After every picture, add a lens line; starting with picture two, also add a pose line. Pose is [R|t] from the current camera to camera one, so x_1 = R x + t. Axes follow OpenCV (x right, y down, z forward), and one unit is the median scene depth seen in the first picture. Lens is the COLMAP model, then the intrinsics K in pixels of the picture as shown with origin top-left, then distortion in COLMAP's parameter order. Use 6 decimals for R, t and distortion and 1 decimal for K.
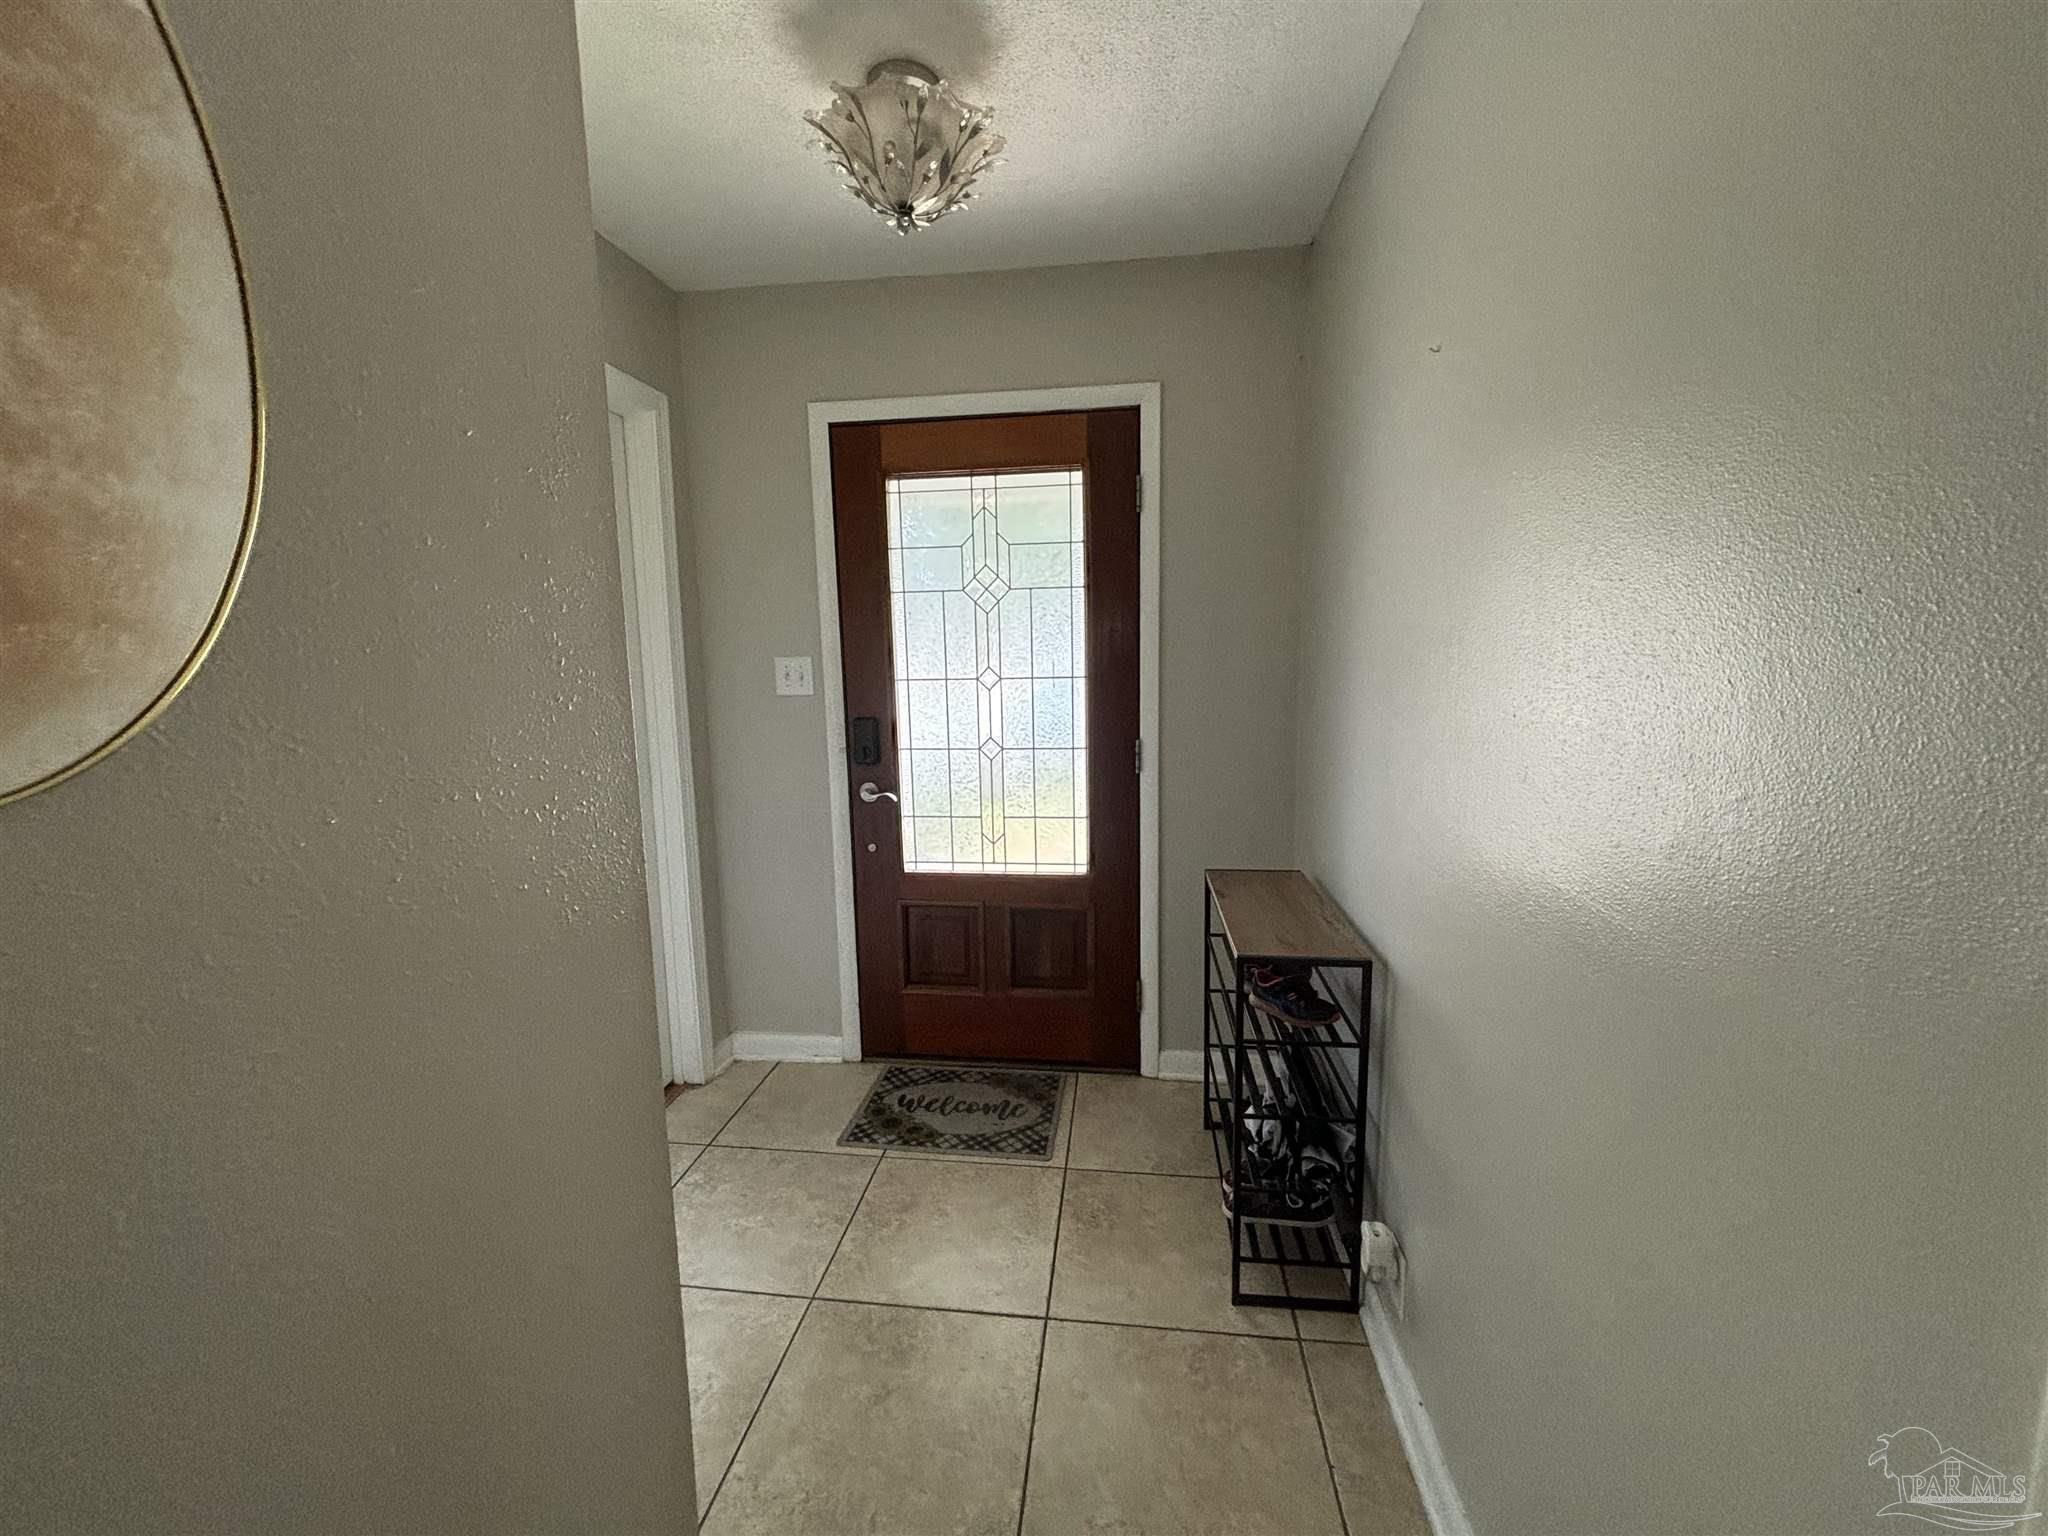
lens RADIAL K [[826.1, 0, 1025.6], [0, 826.1, 764.5], [0, 0, 1]] dist [-0.000183, -0.000872]
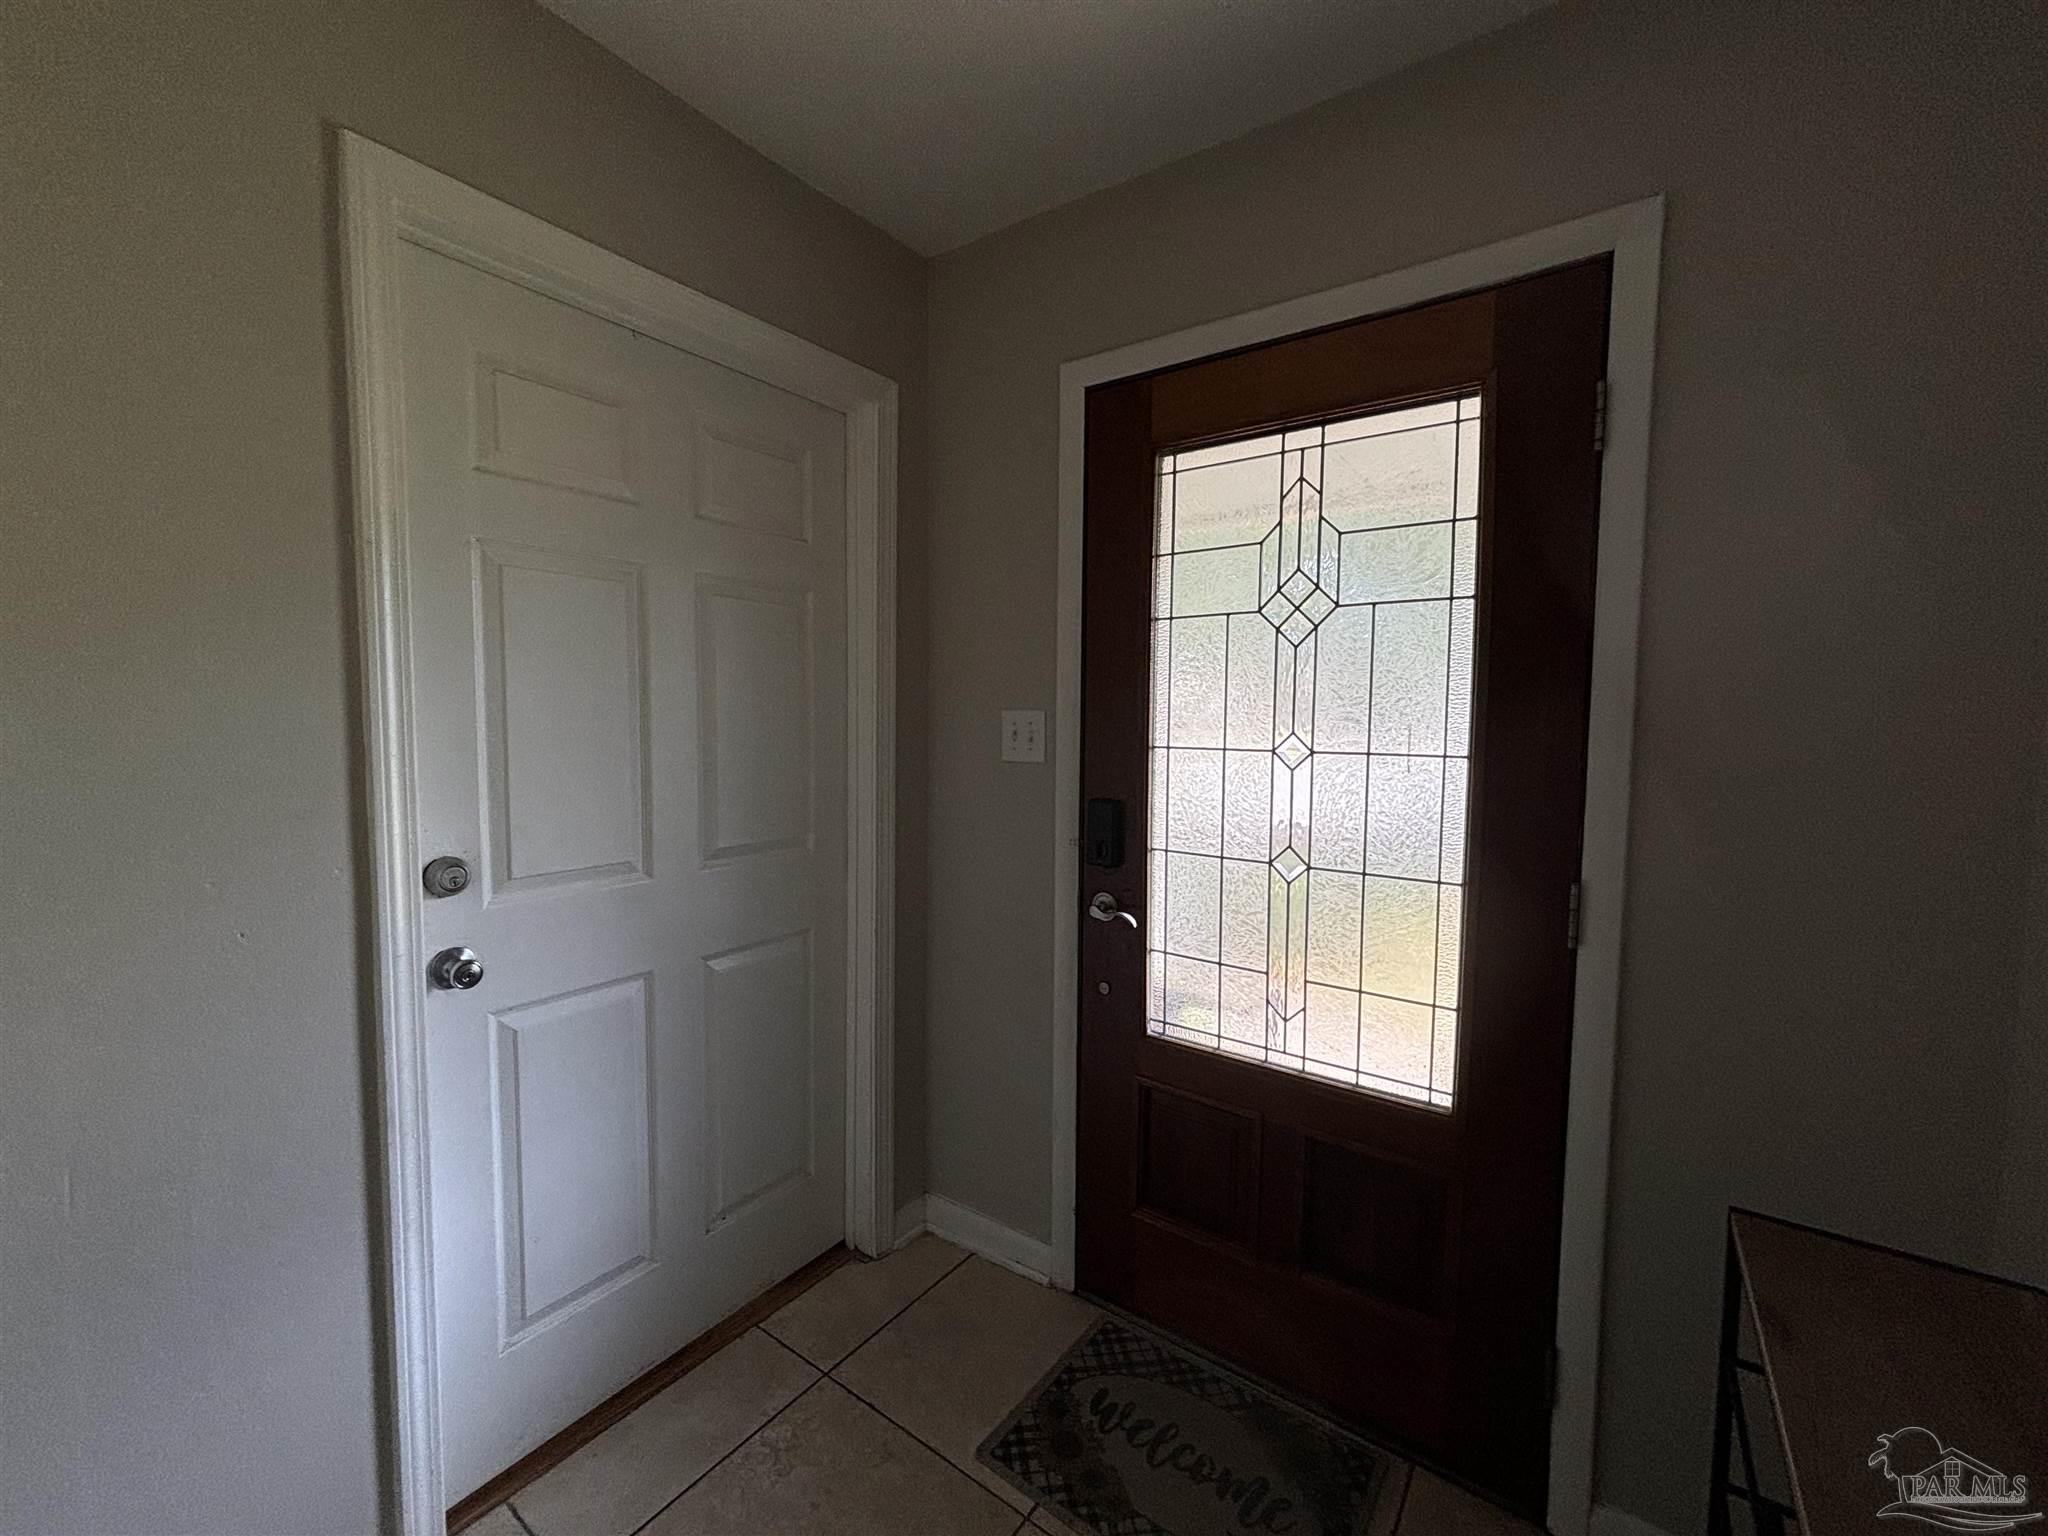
lens RADIAL K [[826.1, 0, 1020.8], [0, 826.1, 770.5], [0, 0, 1]] dist [-0.000183, -0.000872]
pose [[0.876967, 0.058563, -0.476969, 0.071720], [-0.093810, 0.994314, -0.050398, -0.039245], [0.471305, 0.088942, 0.877474, 0.358834]]
